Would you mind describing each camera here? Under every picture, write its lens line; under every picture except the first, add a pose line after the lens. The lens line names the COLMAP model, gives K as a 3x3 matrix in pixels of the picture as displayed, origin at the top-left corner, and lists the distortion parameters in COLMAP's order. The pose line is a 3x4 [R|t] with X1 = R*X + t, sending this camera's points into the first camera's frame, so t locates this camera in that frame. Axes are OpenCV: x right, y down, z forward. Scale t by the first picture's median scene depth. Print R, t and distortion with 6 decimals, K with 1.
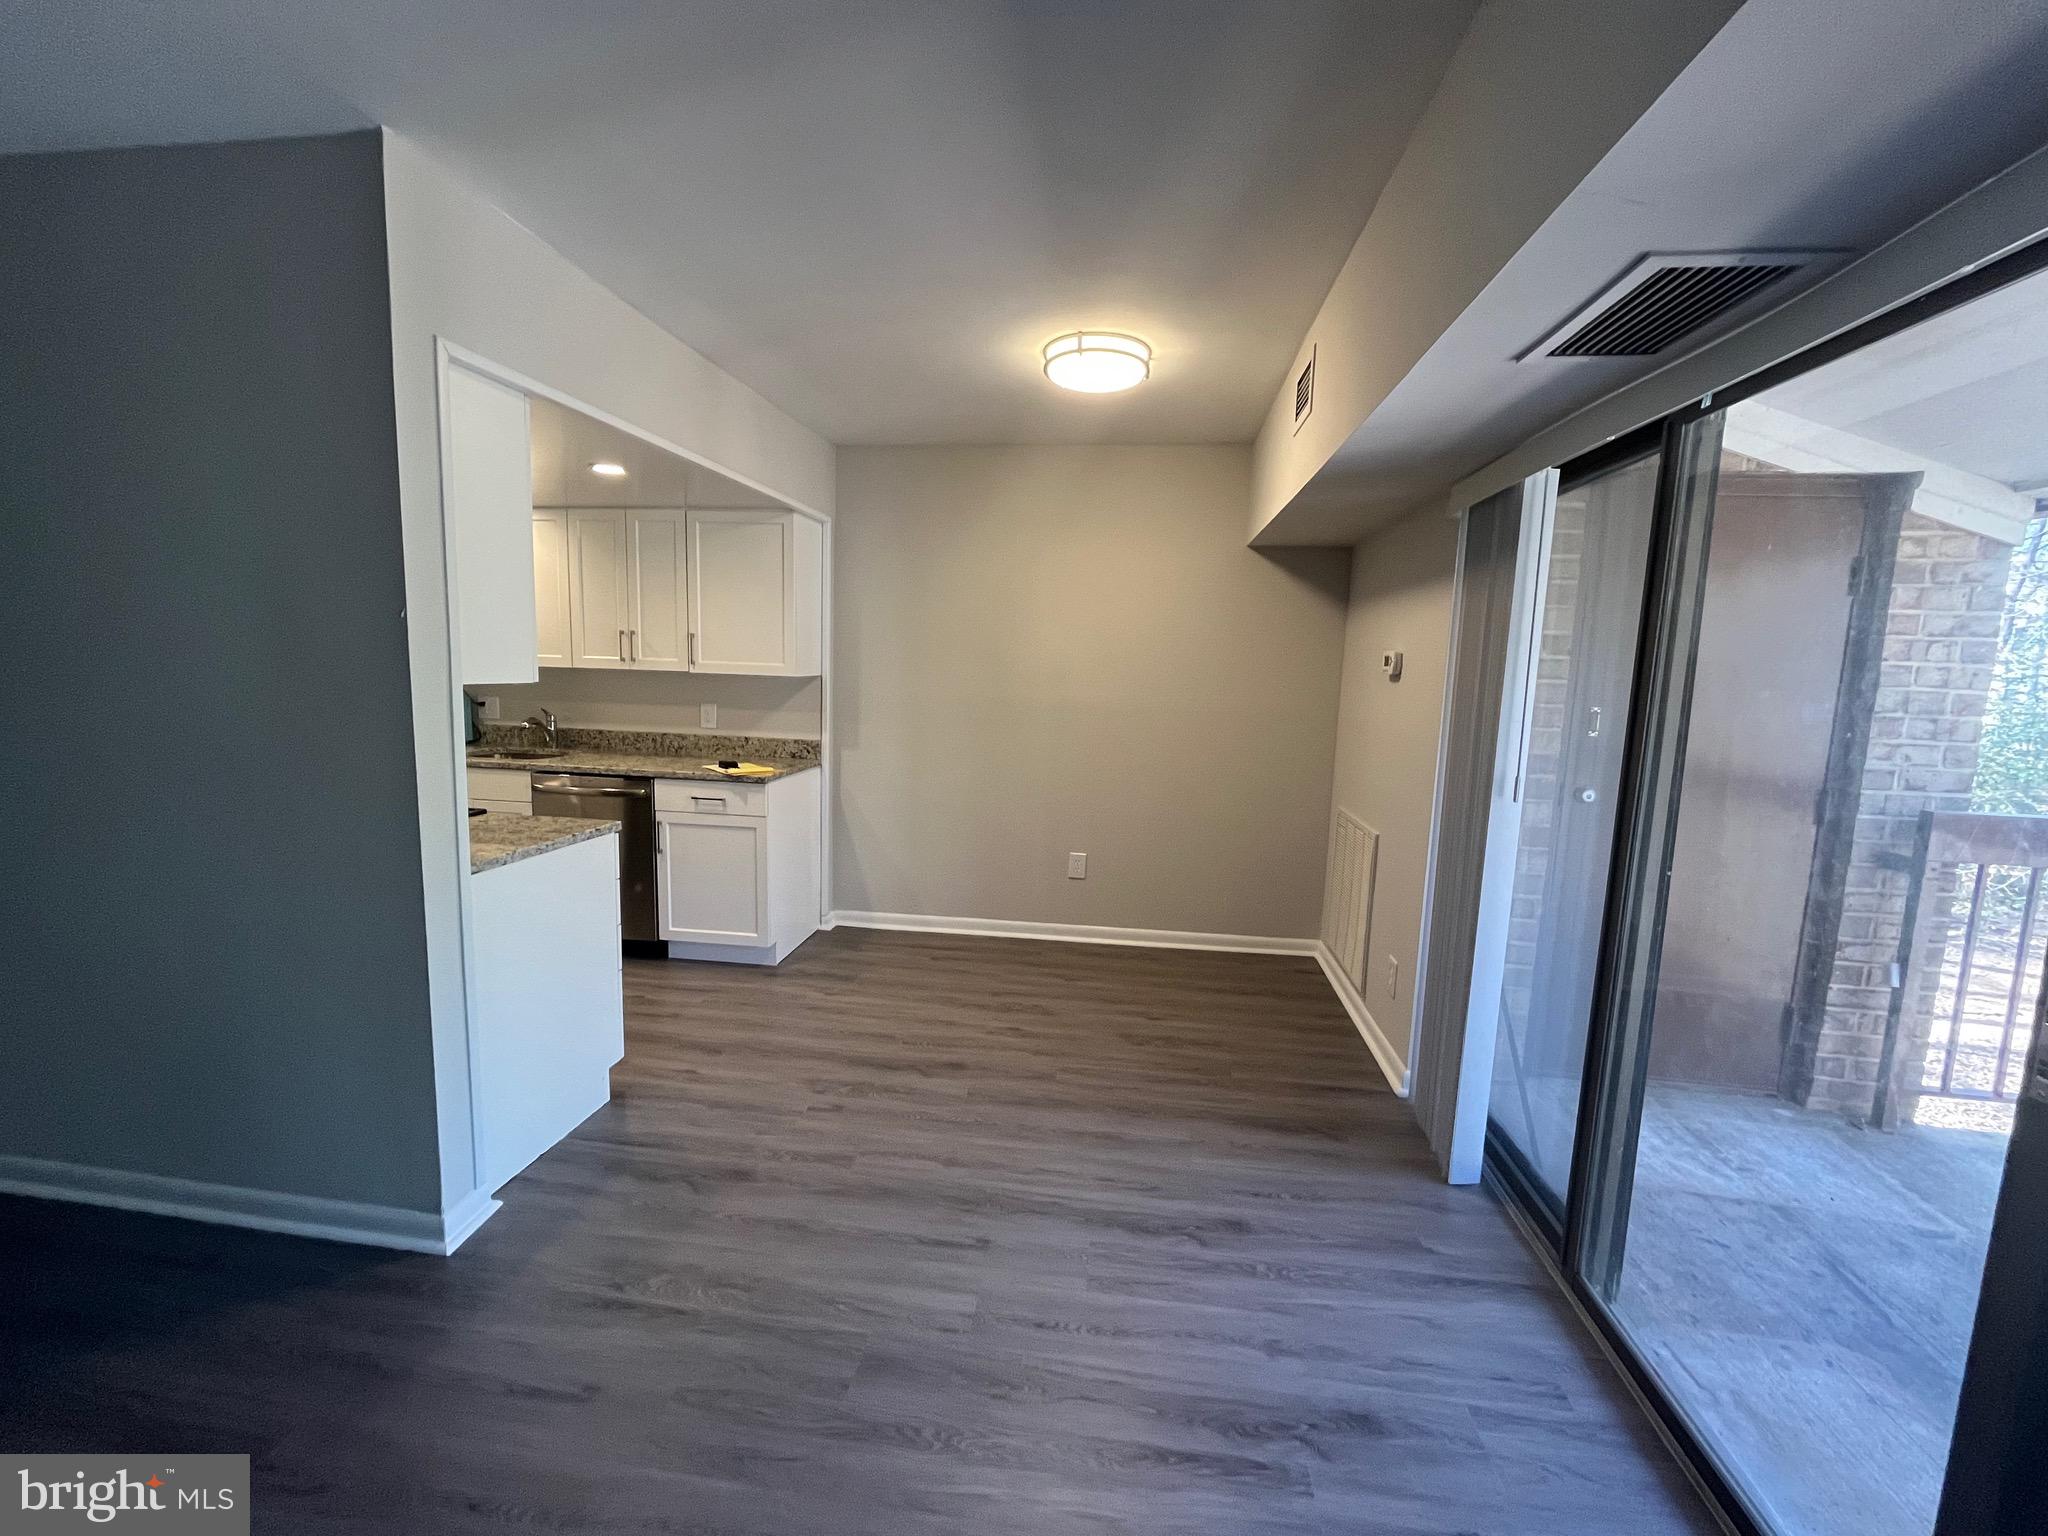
lens RADIAL K [[825.0, 0, 1015.0], [0, 825.0, 761.2], [0, 0, 1]] dist [0.000881, -0.001127]
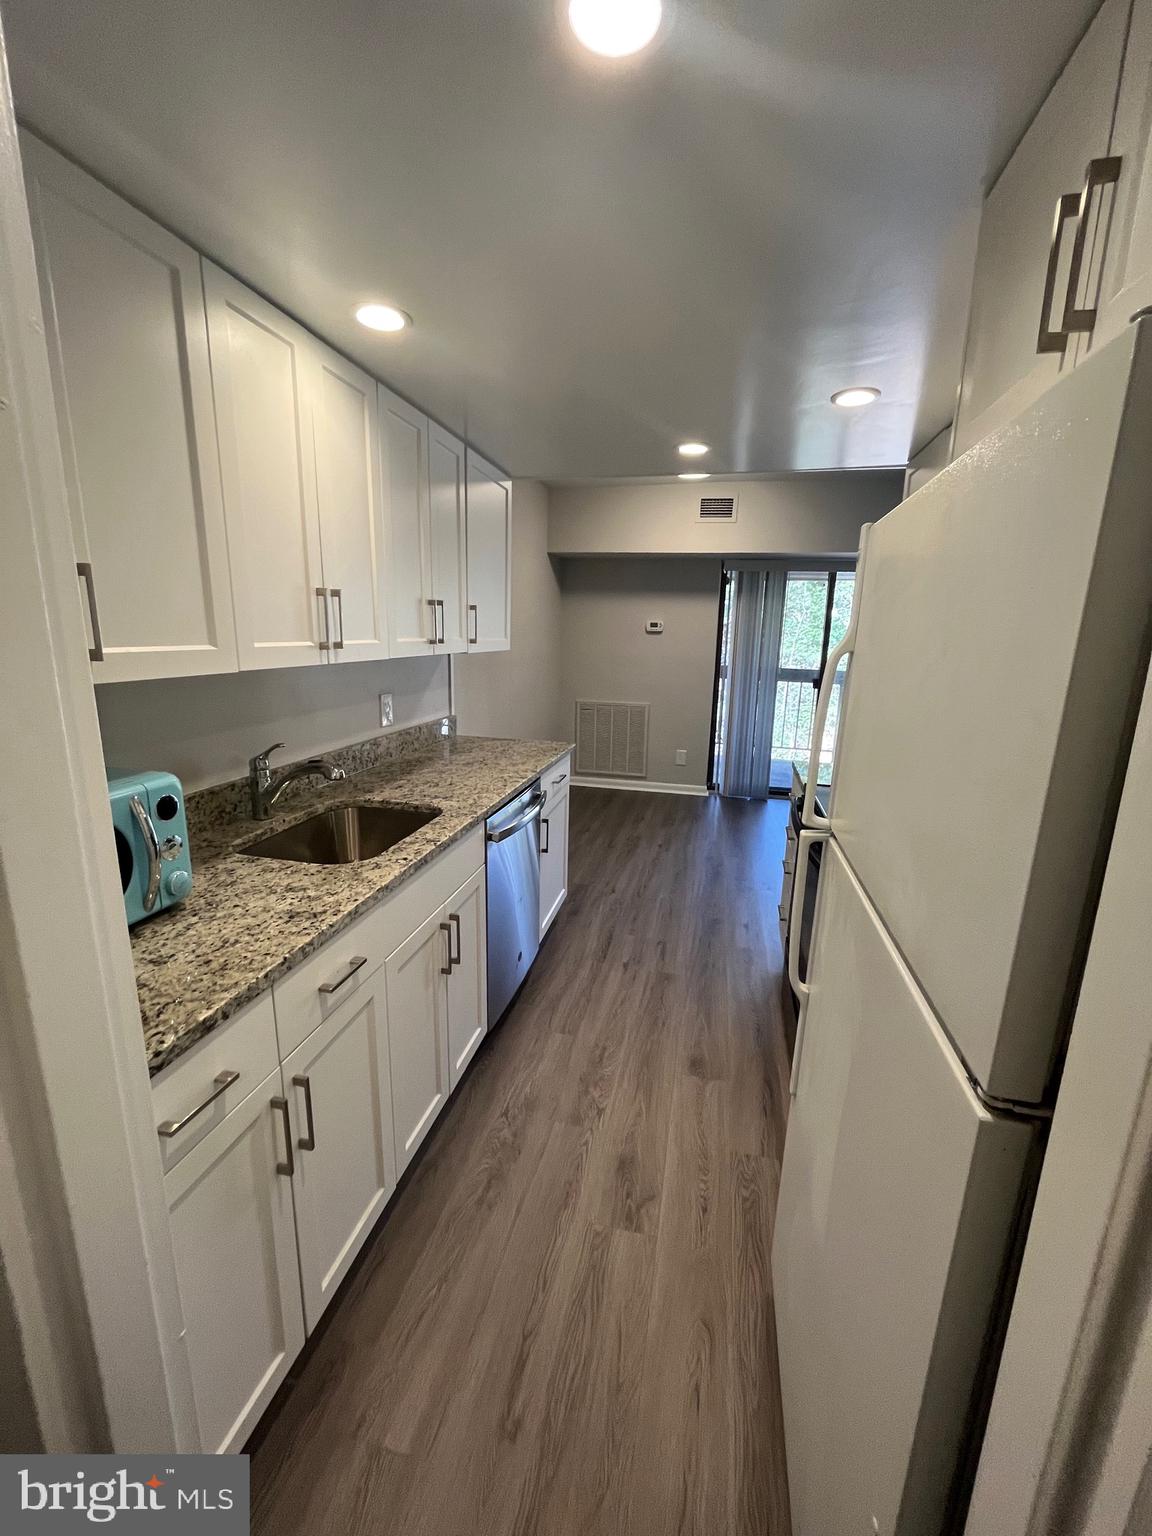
lens RADIAL K [[618.8, 0, 583.1], [0, 618.8, 768.9], [0, 0, 1]] dist [0.000881, -0.001127]
pose [[0.073828, -0.245265, 0.966641, -1.263445], [0.097353, 0.966429, 0.237775, -0.164476], [-0.992508, 0.076551, 0.095227, 1.038681]]
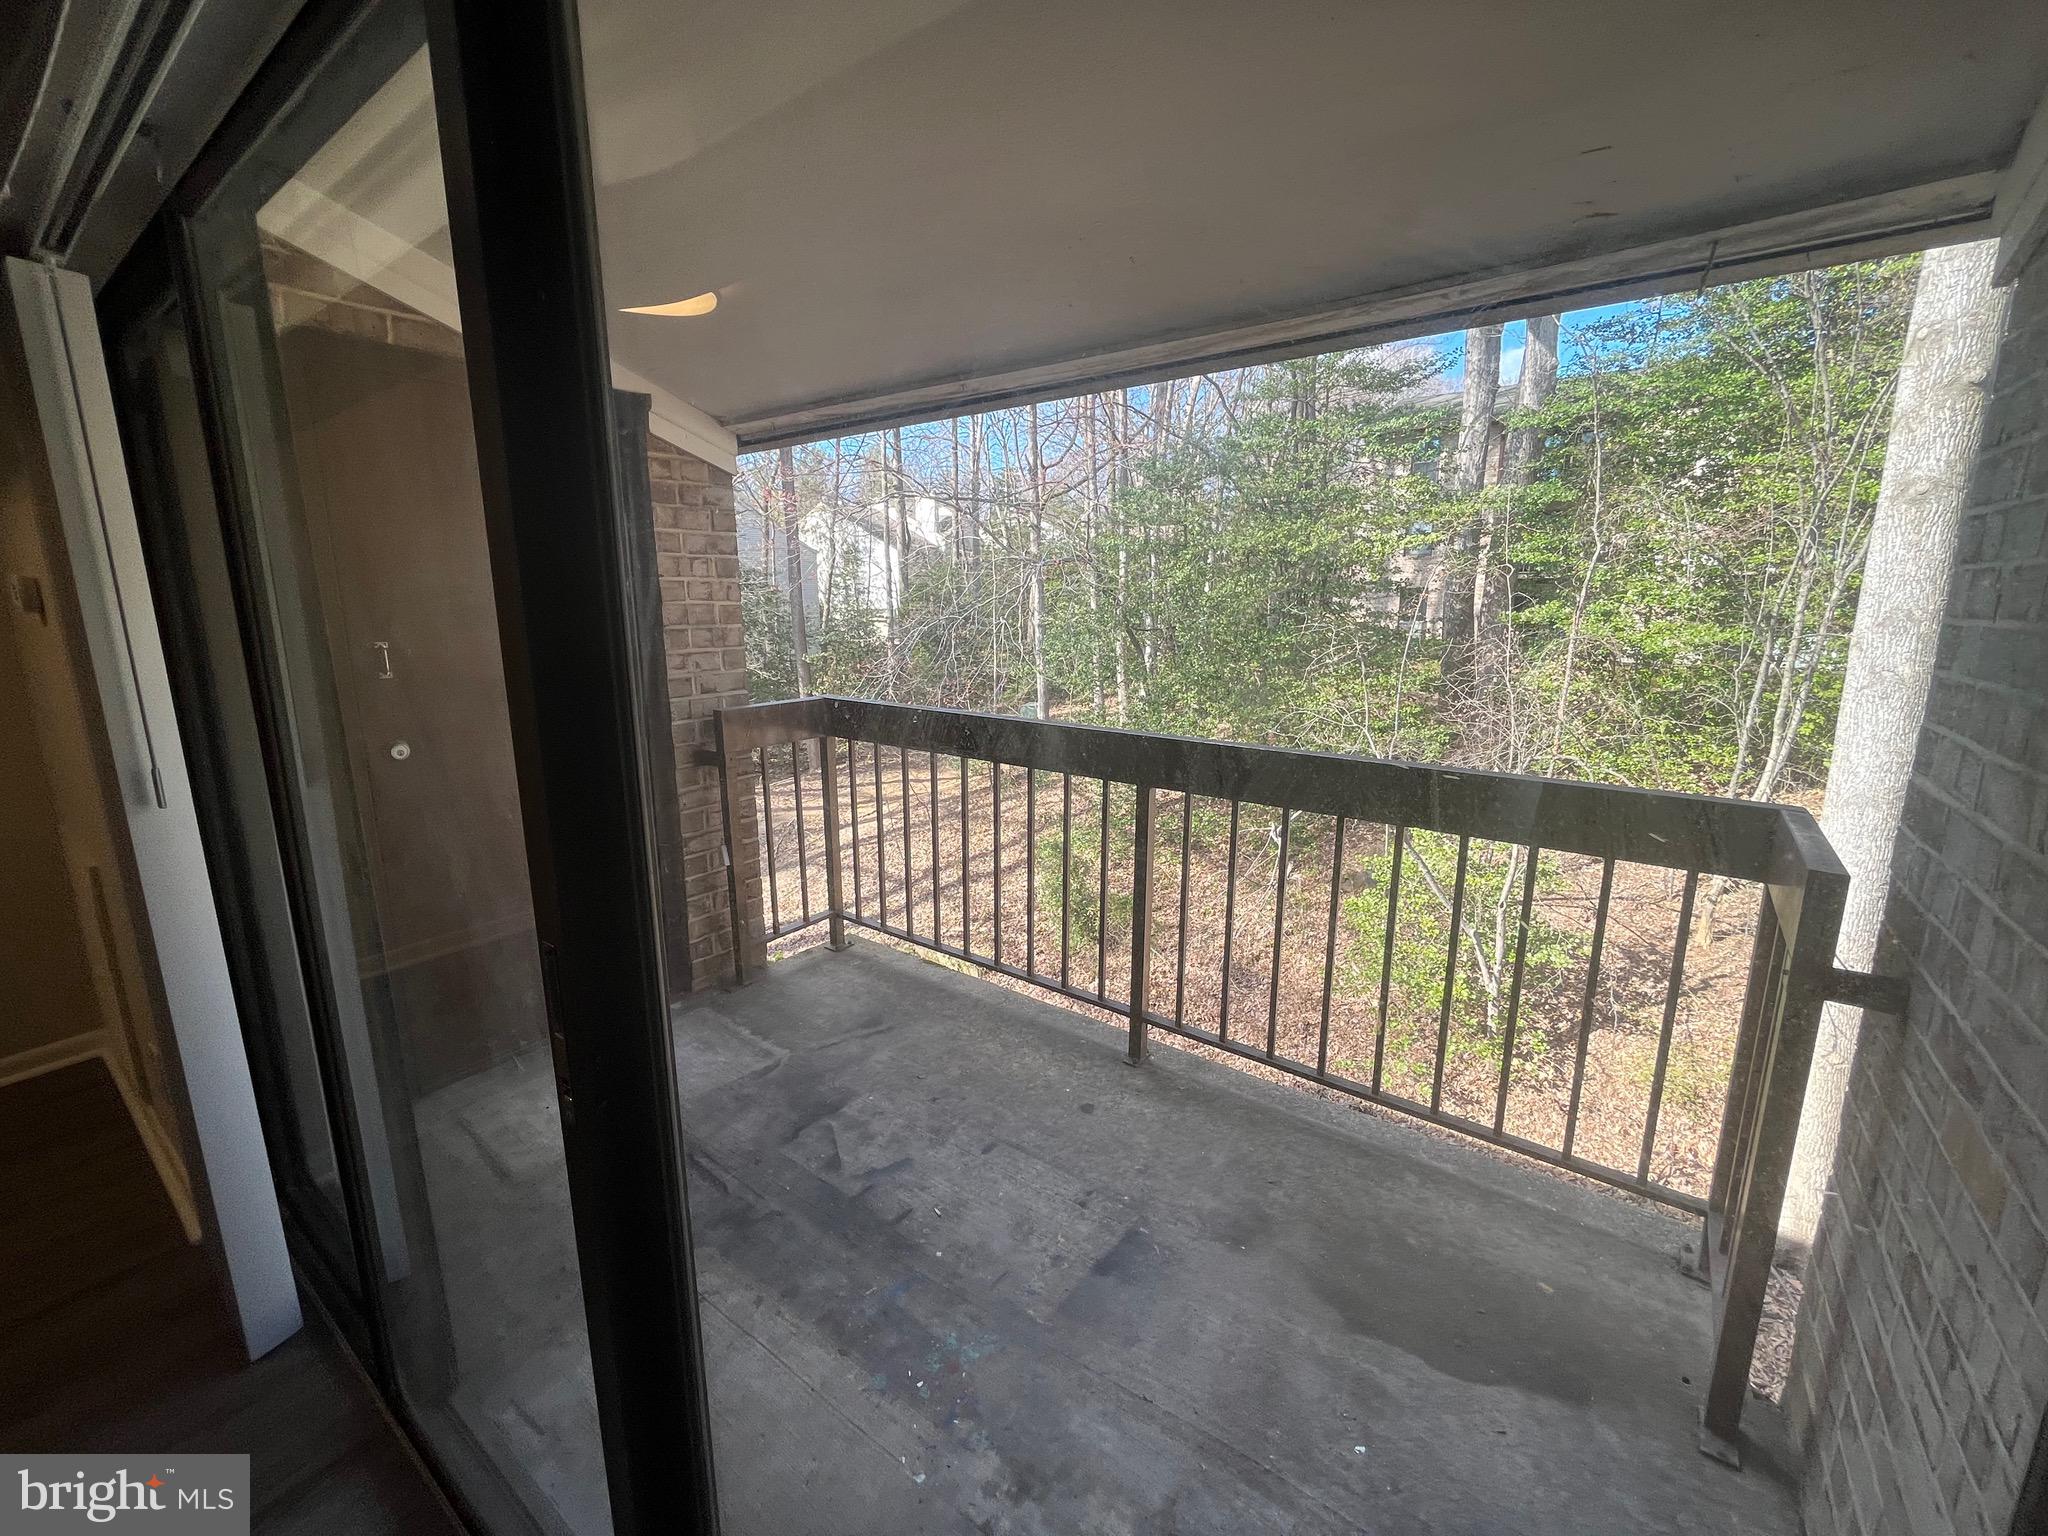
lens RADIAL K [[825.0, 0, 1022.2], [0, 825.0, 764.0], [0, 0, 1]] dist [0.000881, -0.001127]
pose [[0.475517, -0.209776, 0.854329, 0.246968], [0.128761, 0.977290, 0.168301, -0.003352], [-0.870232, 0.029975, 0.491729, 0.058708]]
